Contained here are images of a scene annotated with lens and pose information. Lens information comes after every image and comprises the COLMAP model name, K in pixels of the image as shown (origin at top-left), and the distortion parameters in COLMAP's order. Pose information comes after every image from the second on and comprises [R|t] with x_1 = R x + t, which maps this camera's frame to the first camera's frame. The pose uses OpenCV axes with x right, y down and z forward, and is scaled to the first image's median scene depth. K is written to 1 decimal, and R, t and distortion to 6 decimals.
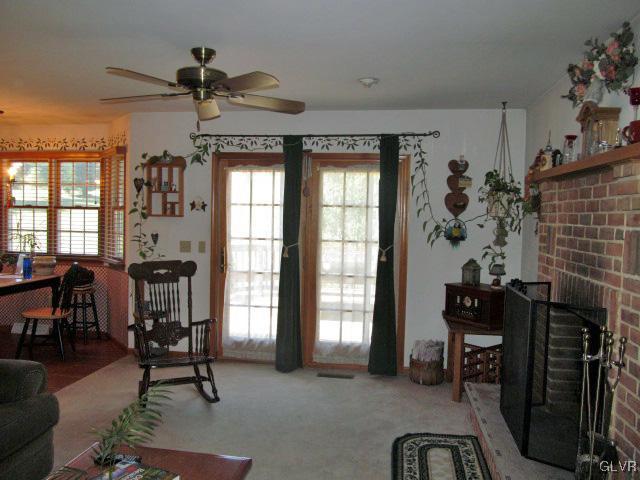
lens RADIAL K [[532.8, 0, 320.0], [0, 532.8, 240.0], [0, 0, 1]] dist [-0.054341, 0.006584]
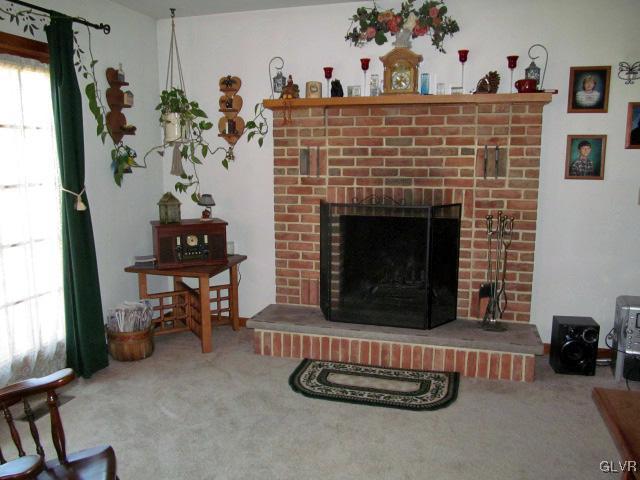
lens RADIAL K [[532.8, 0, 320.0], [0, 532.8, 240.0], [0, 0, 1]] dist [-0.054341, 0.006584]
pose [[0.130449, -0.178573, 0.975241, -0.517739], [0.052120, 0.983521, 0.173117, -0.023703], [-0.990084, 0.028246, 0.137607, 0.640318]]
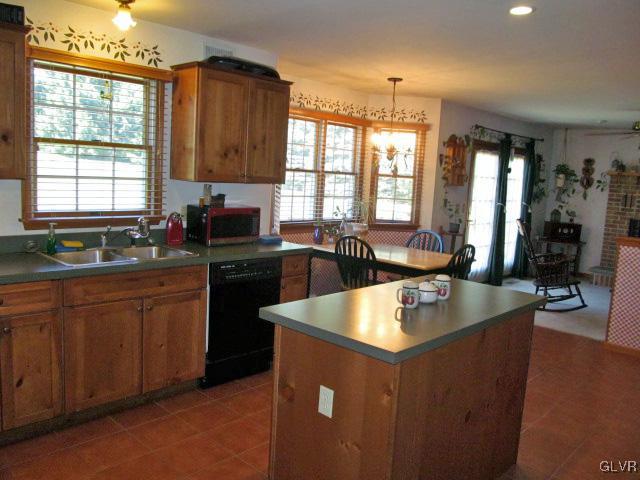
lens RADIAL K [[532.8, 0, 320.0], [0, 532.8, 240.0], [0, 0, 1]] dist [-0.054341, 0.006584]
pose [[0.576156, -0.091779, 0.812171, -1.756959], [-0.006353, 0.993143, 0.116737, -0.069658], [-0.817315, -0.072419, 0.571622, 0.594079]]
